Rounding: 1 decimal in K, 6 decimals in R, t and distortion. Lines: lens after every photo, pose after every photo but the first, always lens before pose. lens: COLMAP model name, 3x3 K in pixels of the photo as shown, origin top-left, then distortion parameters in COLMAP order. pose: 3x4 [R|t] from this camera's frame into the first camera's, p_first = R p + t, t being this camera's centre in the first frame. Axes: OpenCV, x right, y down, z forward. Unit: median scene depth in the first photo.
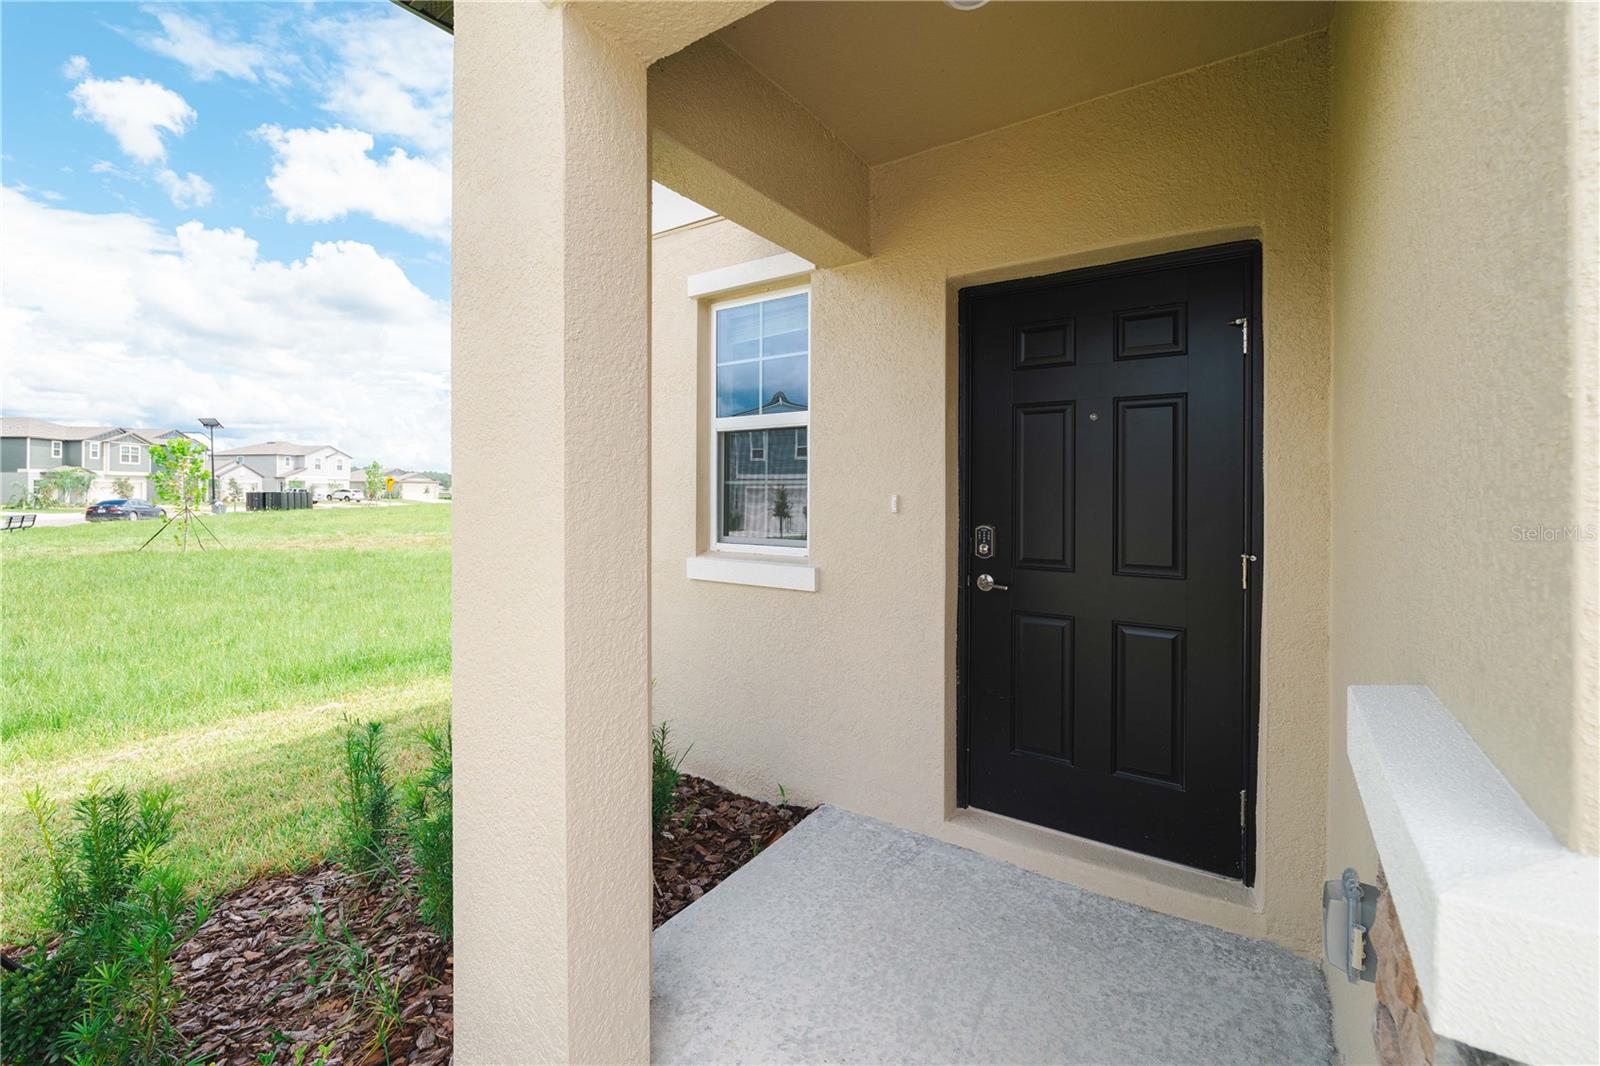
lens RADIAL K [[674.4, 0, 798.3], [0, 674.4, 491.9], [0, 0, 1]] dist [-0.001599, -0.000126]
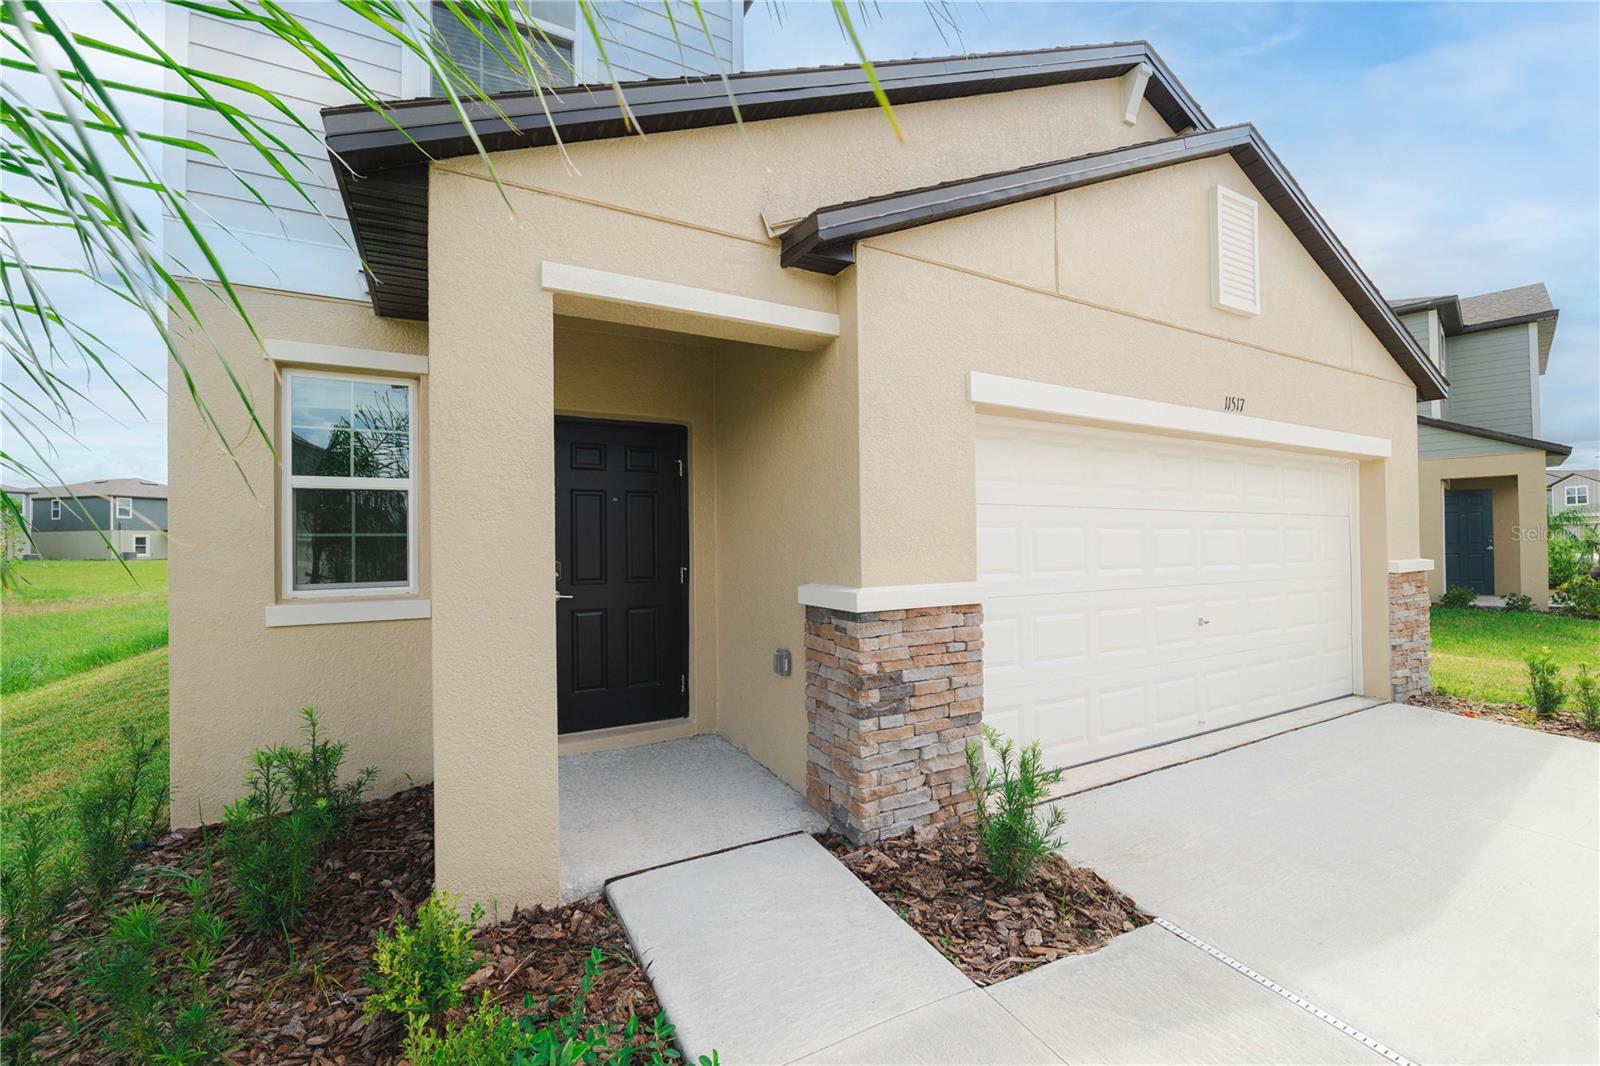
lens RADIAL K [[662.6, 0, 805.0], [0, 662.6, 541.1], [0, 0, 1]] dist [-0.001642, -0.000013]
pose [[0.442872, -0.009615, 0.896533, -0.861345], [0.011072, 0.999925, 0.005255, -0.000191], [-0.896517, 0.007599, 0.442945, -0.246434]]
